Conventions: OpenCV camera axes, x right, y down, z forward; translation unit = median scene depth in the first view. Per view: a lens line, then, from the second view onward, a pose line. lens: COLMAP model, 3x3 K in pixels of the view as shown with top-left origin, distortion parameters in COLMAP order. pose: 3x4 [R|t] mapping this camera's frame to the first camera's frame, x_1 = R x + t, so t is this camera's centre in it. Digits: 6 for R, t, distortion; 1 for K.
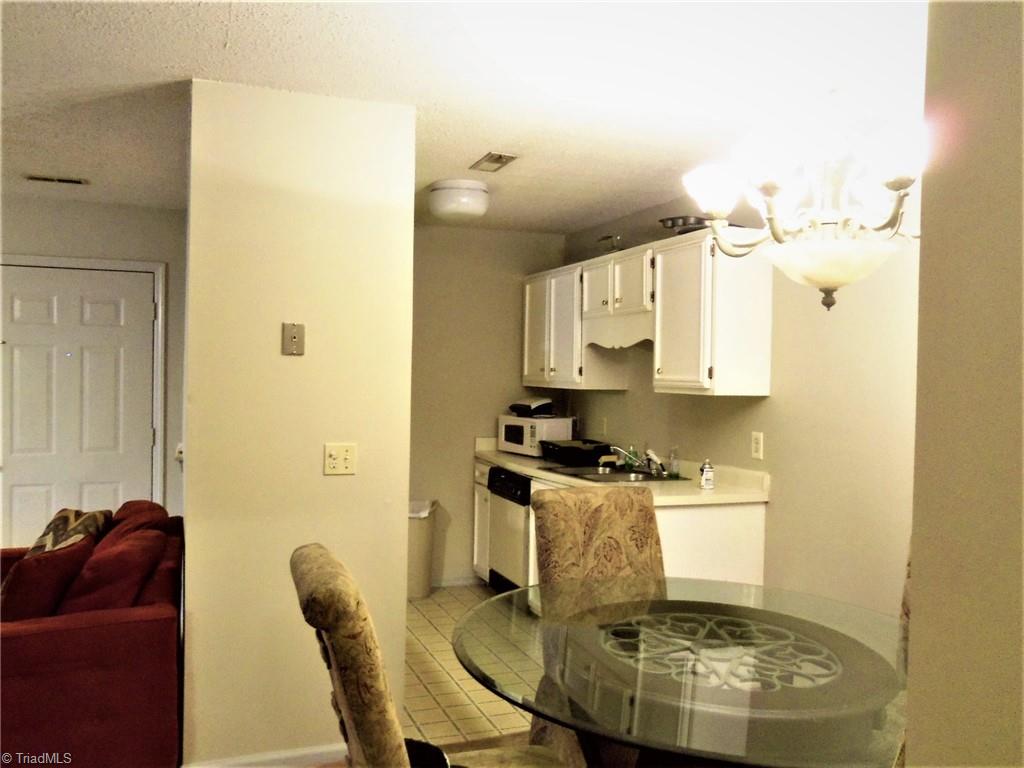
lens RADIAL K [[889.8, 0, 512.0], [0, 889.8, 384.0], [0, 0, 1]] dist [0.019469, 0.018635]
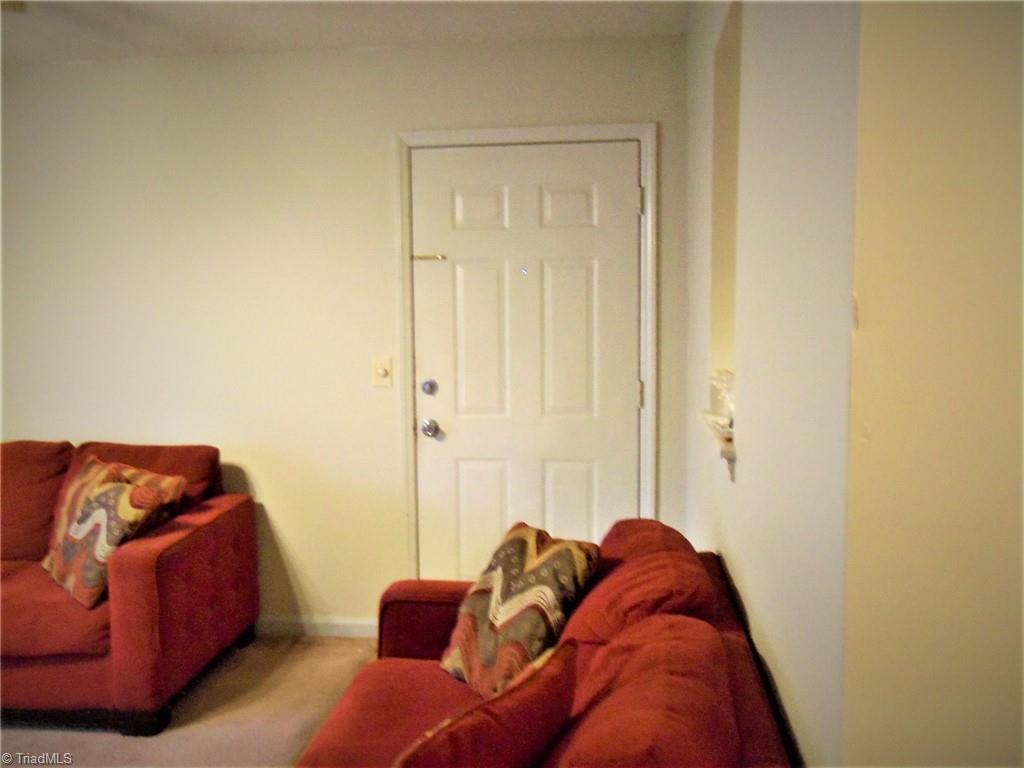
lens RADIAL K [[889.8, 0, 512.0], [0, 889.8, 384.0], [0, 0, 1]] dist [0.019469, 0.018635]
pose [[0.886735, 0.012853, -0.462100, -0.145680], [0.016712, 0.998069, 0.059831, 0.009235], [0.461976, -0.060777, 0.884807, 0.300286]]
